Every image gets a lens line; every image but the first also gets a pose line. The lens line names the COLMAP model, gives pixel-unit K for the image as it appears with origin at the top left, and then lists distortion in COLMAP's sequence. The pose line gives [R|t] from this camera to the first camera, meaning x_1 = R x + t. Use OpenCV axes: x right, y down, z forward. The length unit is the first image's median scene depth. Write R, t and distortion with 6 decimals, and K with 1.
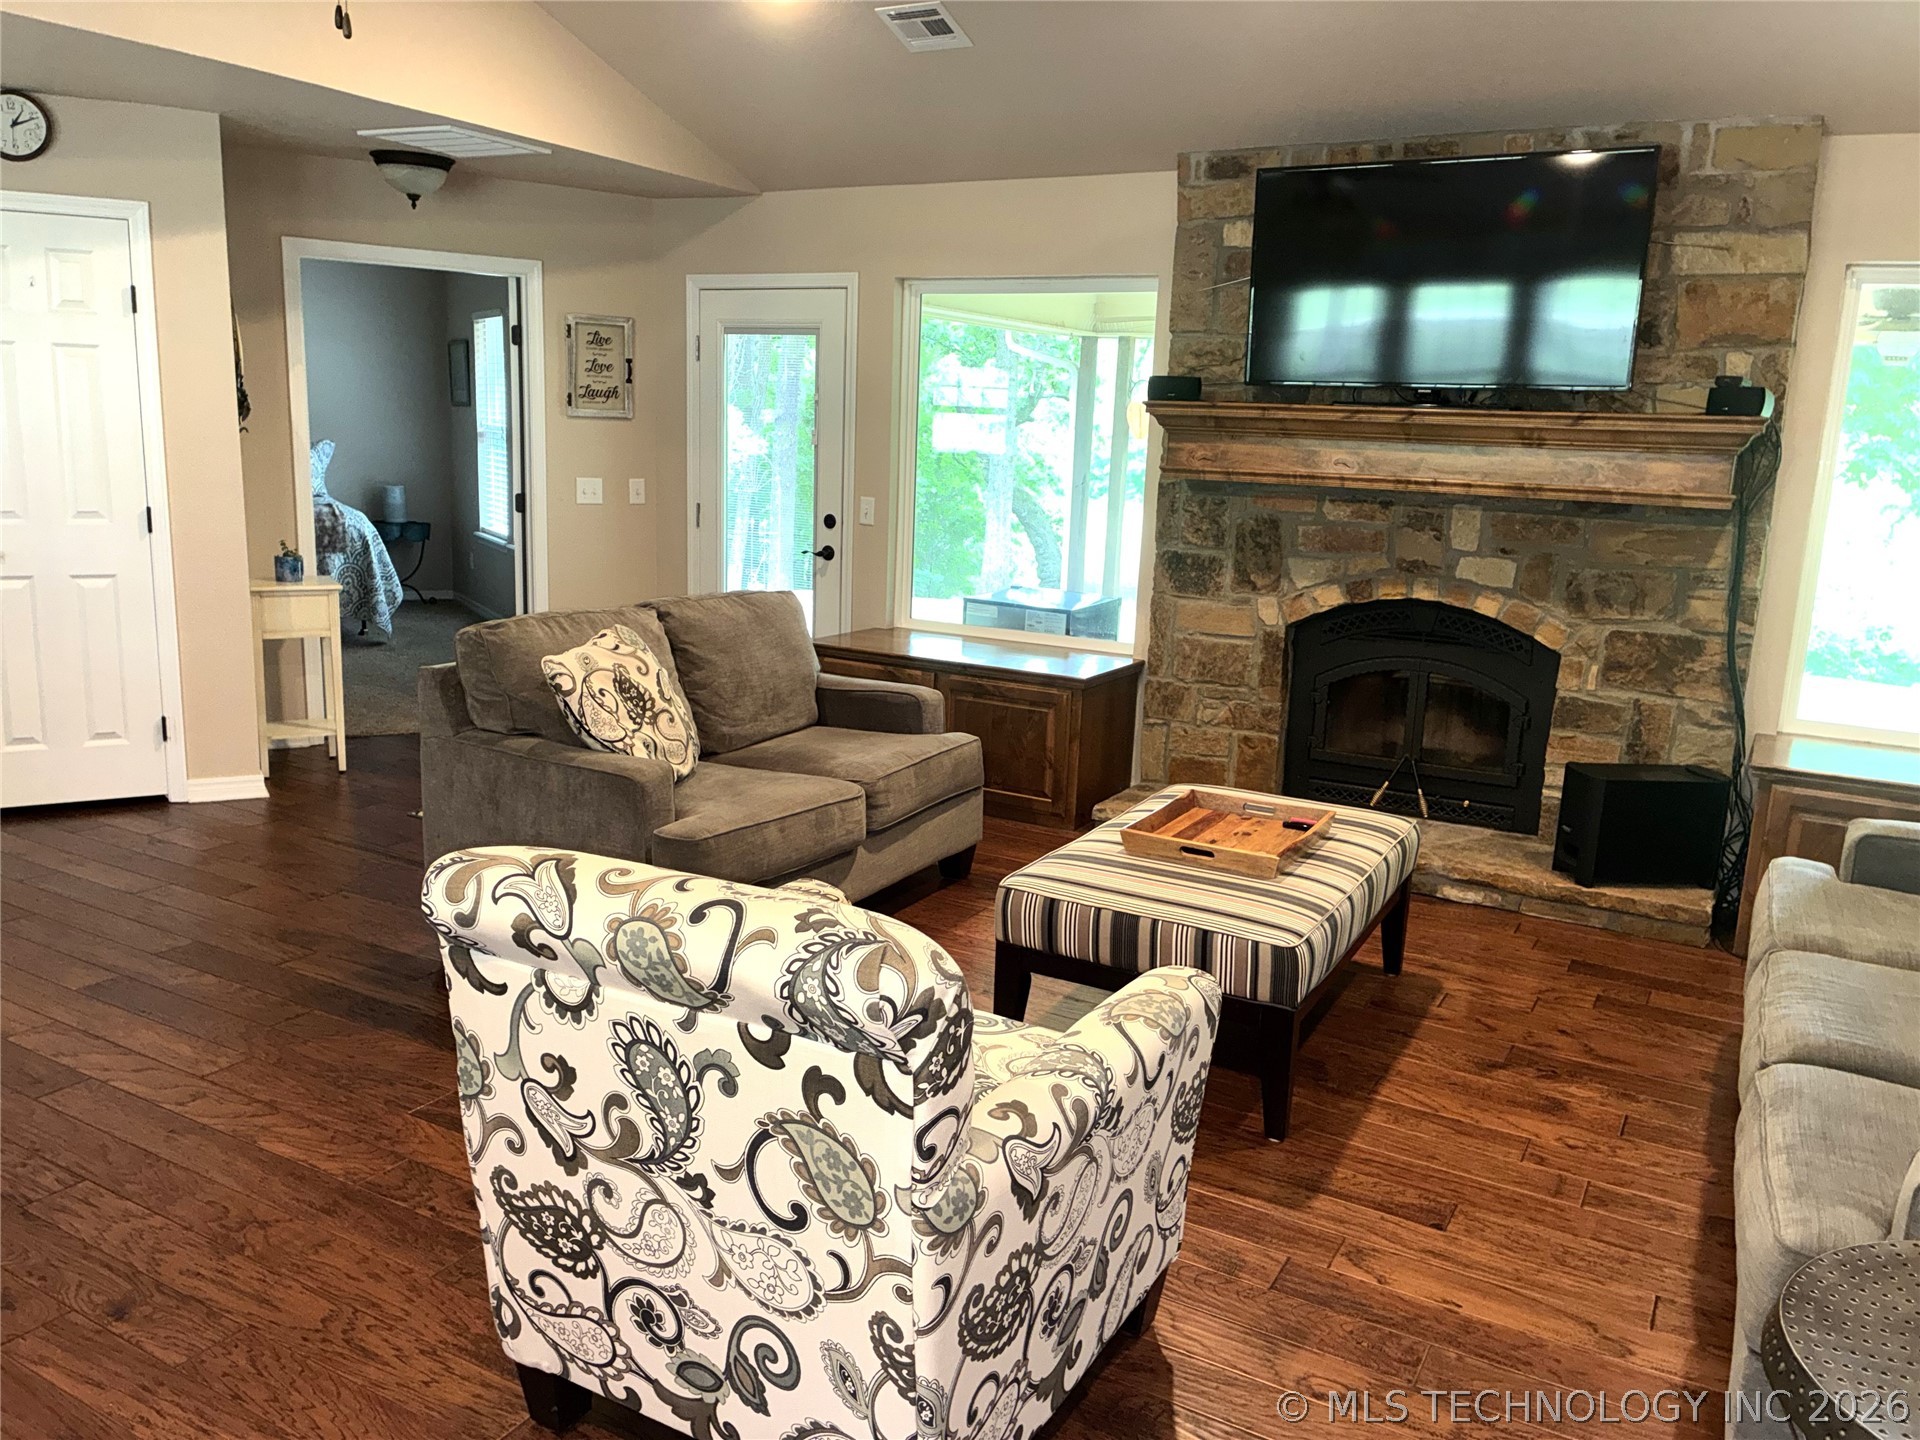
lens RADIAL K [[1452.3, 0, 960.0], [0, 1452.3, 720.0], [0, 0, 1]] dist [0.044497, -0.051642]
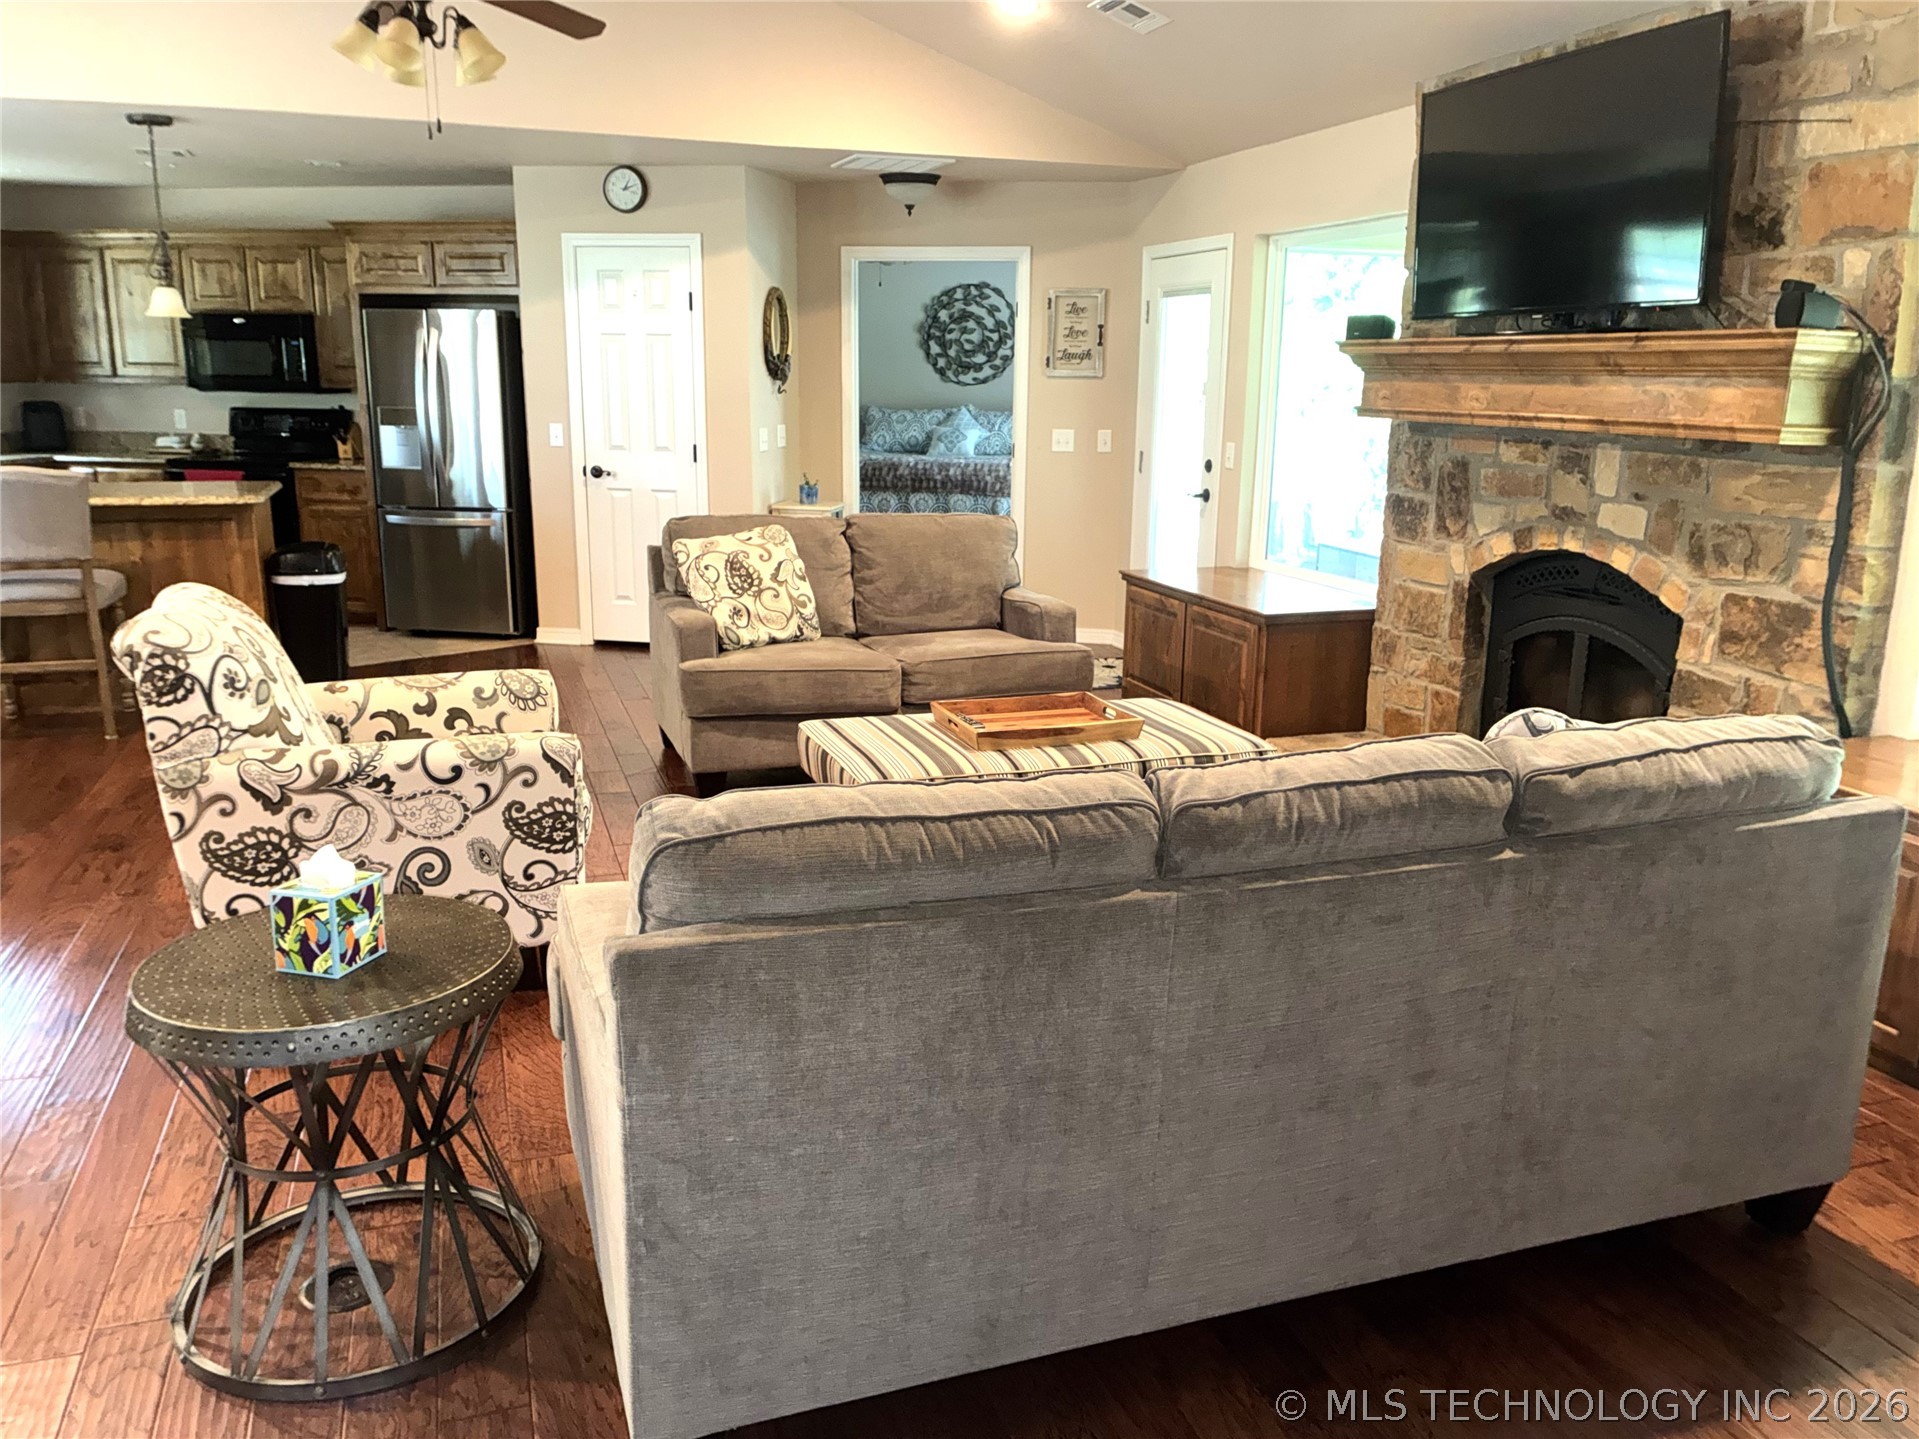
lens RADIAL K [[1476.2, 0, 957.3], [0, 1476.2, 703.6], [0, 0, 1]] dist [0.065054, -0.073114]
pose [[0.750875, 0.117811, -0.649852, 0.673110], [-0.117083, 0.992121, 0.044577, 0.014774], [0.649983, 0.042615, 0.758753, 0.067550]]
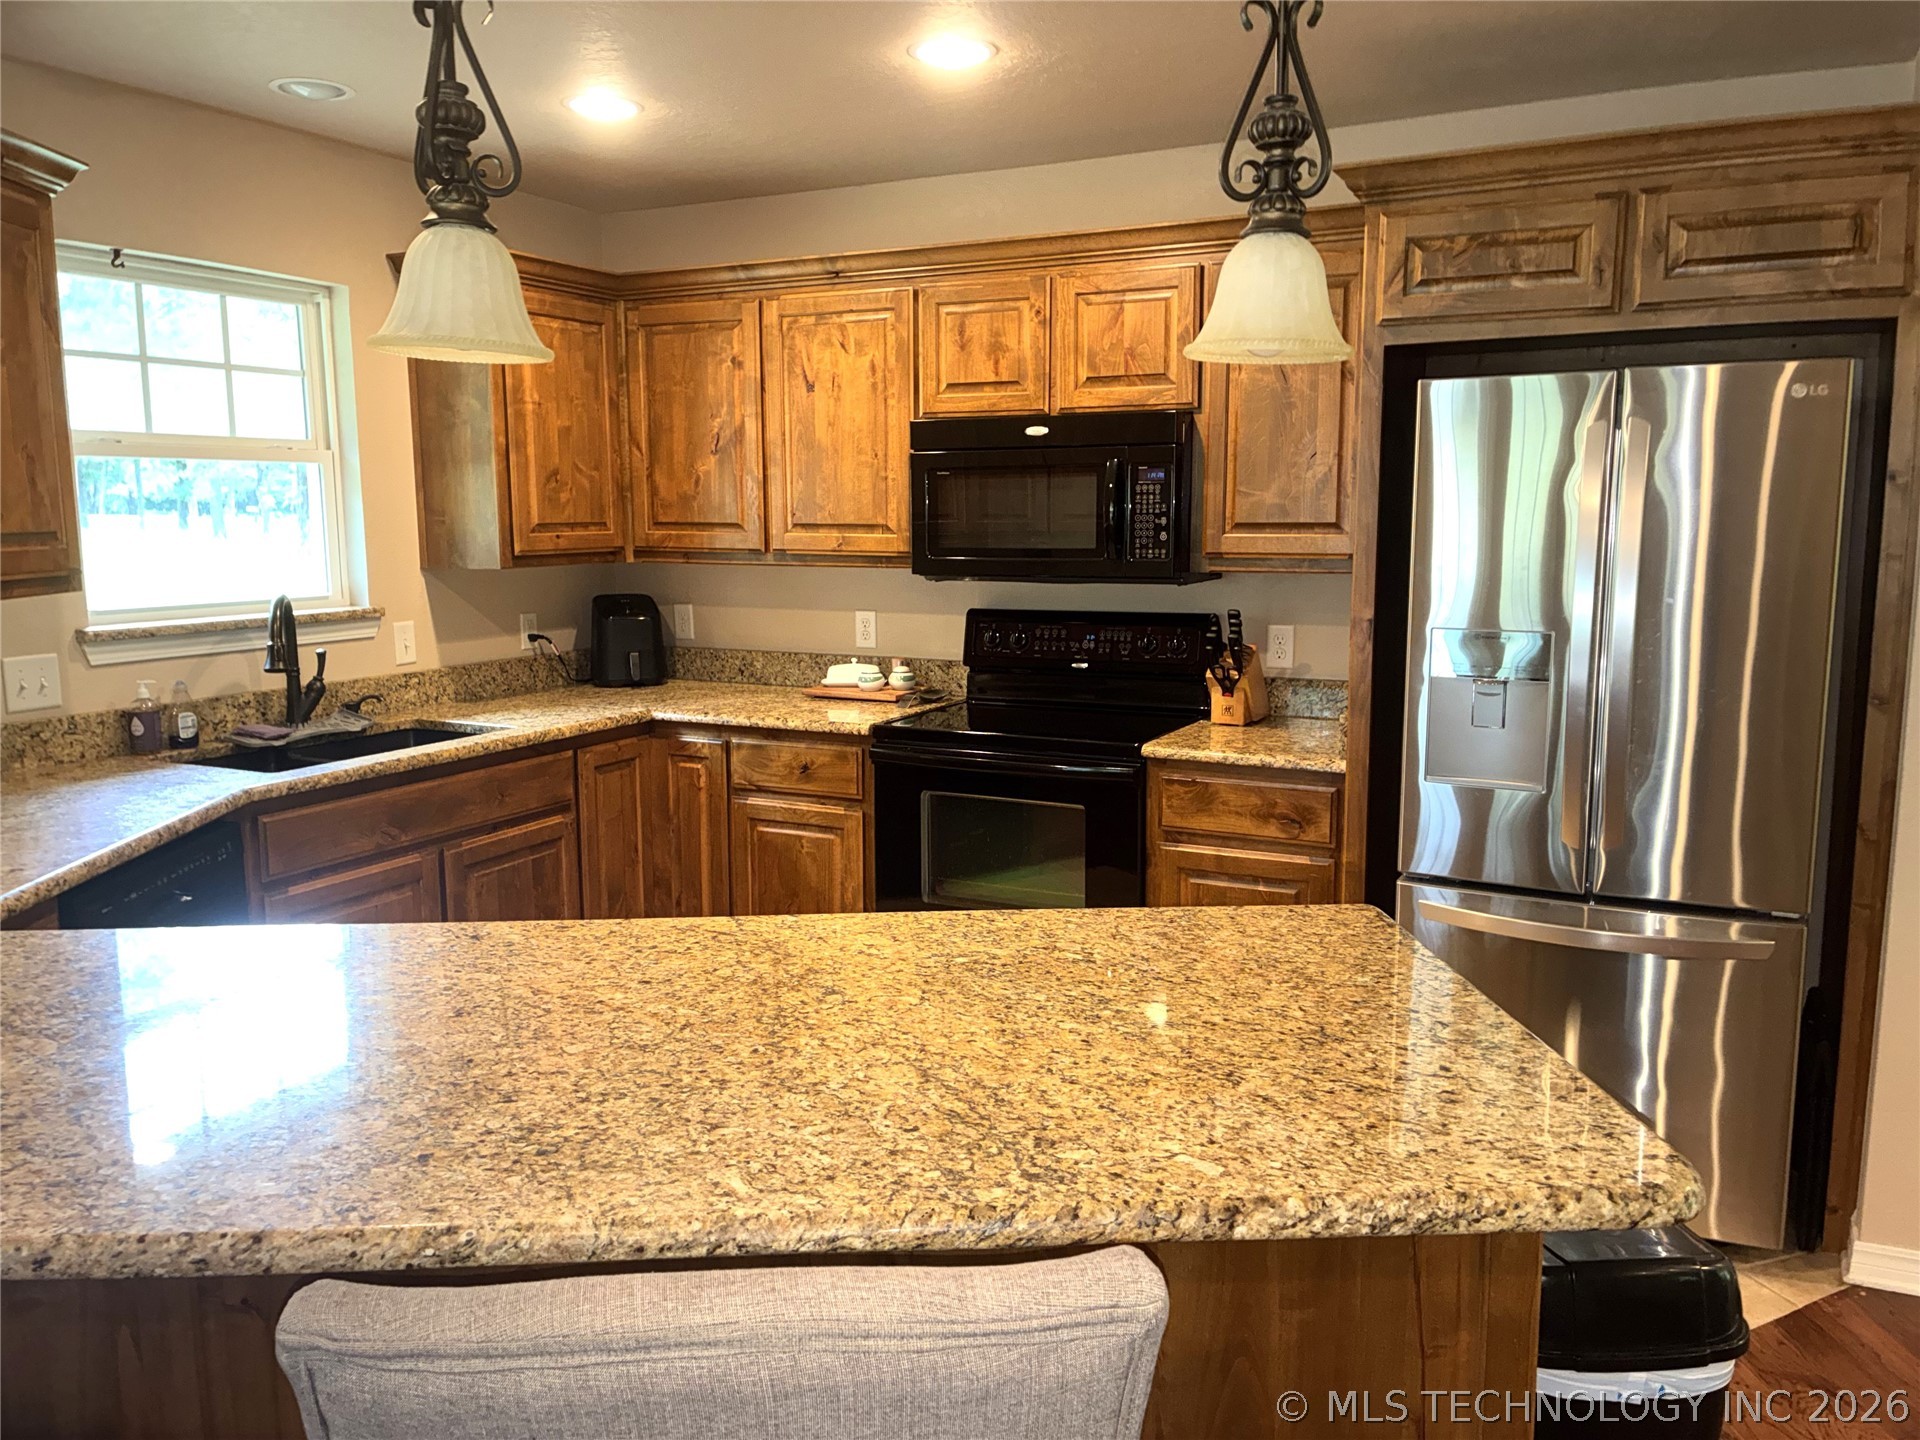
lens RADIAL K [[1452.3, 0, 960.0], [0, 1452.3, 720.0], [0, 0, 1]] dist [0.044497, -0.051642]
pose [[0.546325, 0.084020, -0.833348, -0.487547], [-0.144302, 0.989520, 0.005165, -0.096013], [0.825049, 0.117432, 0.552724, 0.377035]]
